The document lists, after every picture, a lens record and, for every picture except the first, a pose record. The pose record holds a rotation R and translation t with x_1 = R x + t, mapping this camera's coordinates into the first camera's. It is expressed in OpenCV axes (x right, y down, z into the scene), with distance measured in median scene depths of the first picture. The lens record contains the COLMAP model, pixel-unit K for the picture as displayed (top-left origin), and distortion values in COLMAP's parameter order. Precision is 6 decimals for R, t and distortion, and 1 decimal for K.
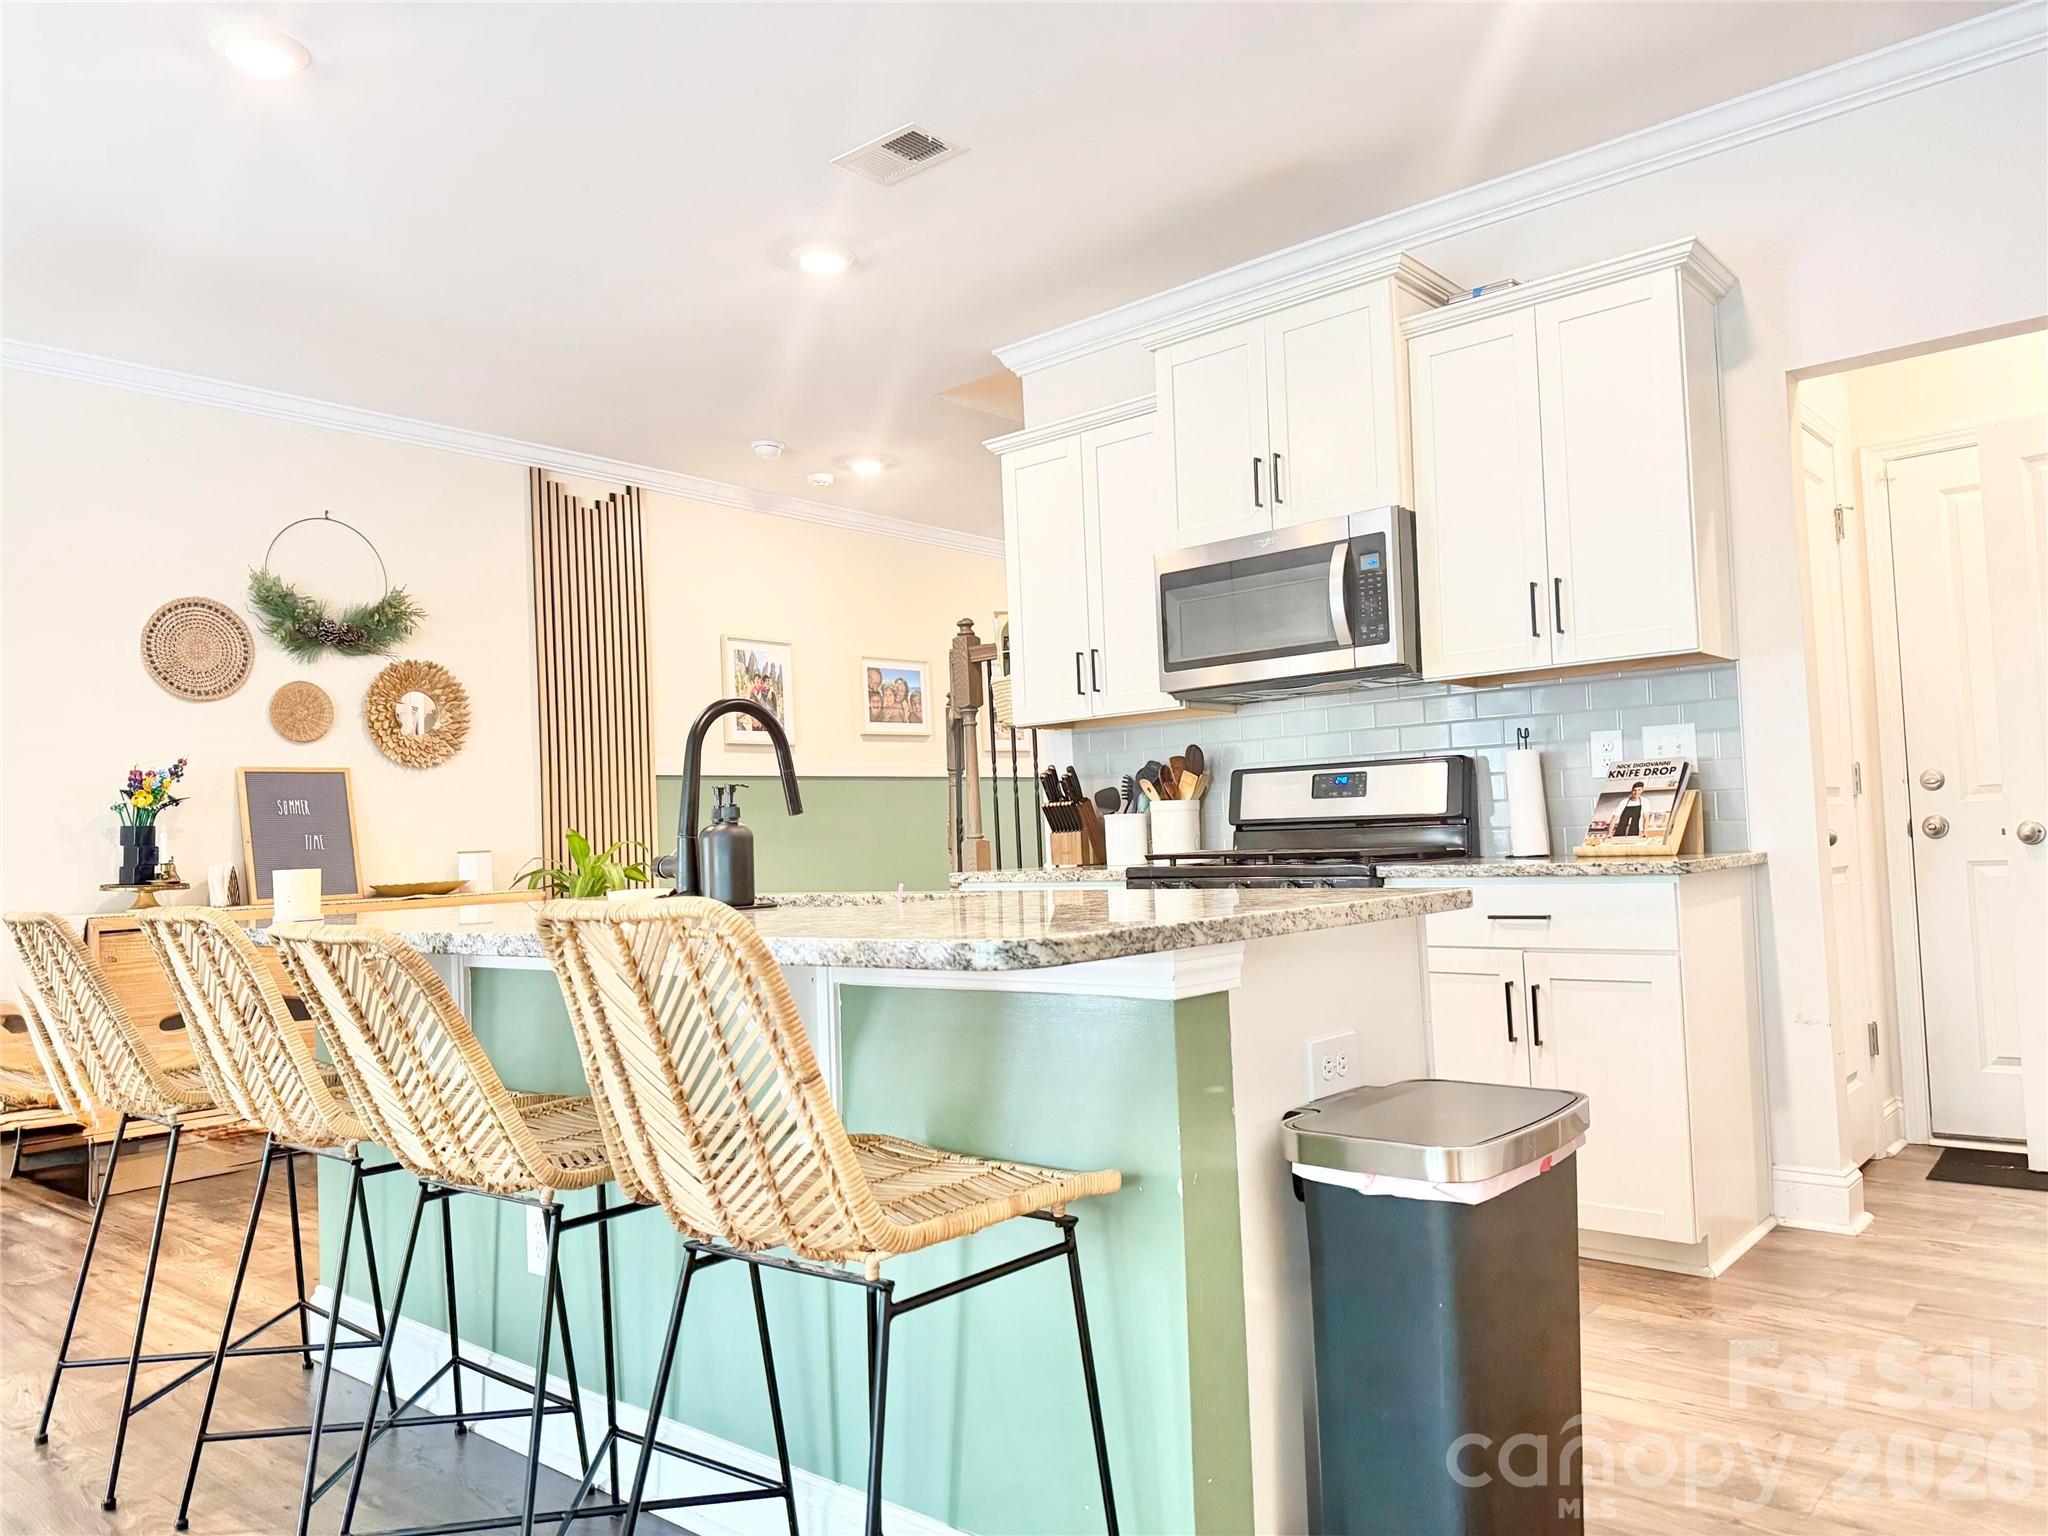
lens RADIAL K [[1456.0, 0, 1020.9], [0, 1456.0, 782.2], [0, 0, 1]] dist [0.026257, -0.008661]
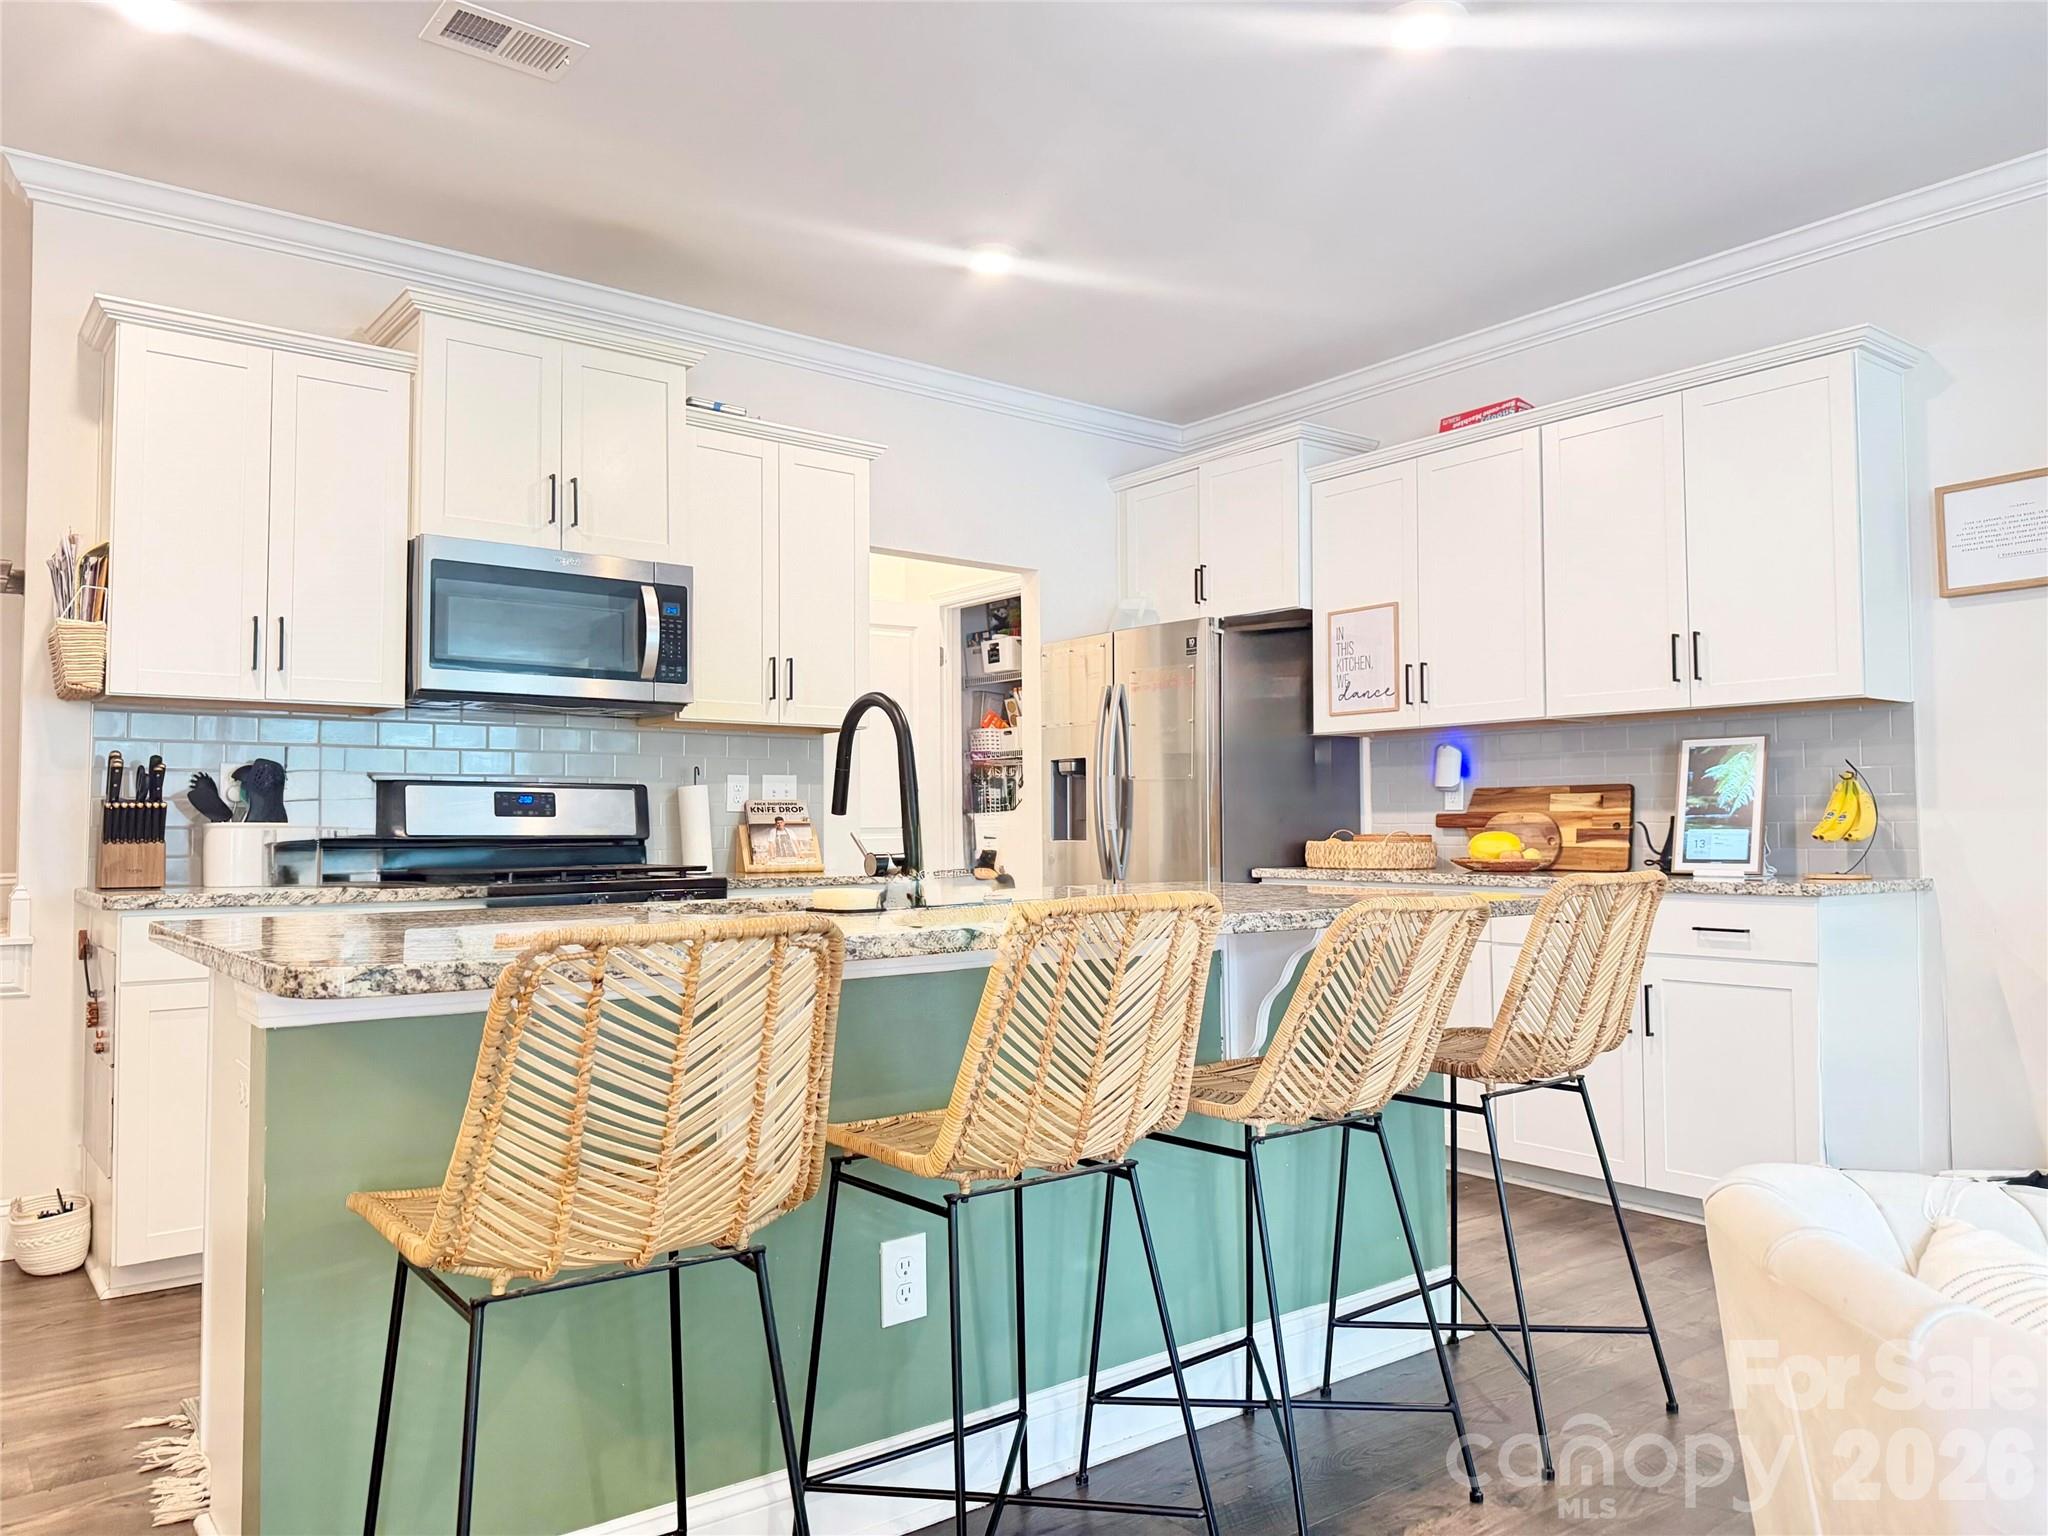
lens RADIAL K [[1456.0, 0, 1018.4], [0, 1456.0, 757.3], [0, 0, 1]] dist [0.026257, -0.008661]
pose [[0.183683, 0.083918, 0.979397, -0.799795], [-0.041633, 0.996119, -0.077543, 0.037945], [-0.982104, -0.026532, 0.186464, 0.528906]]
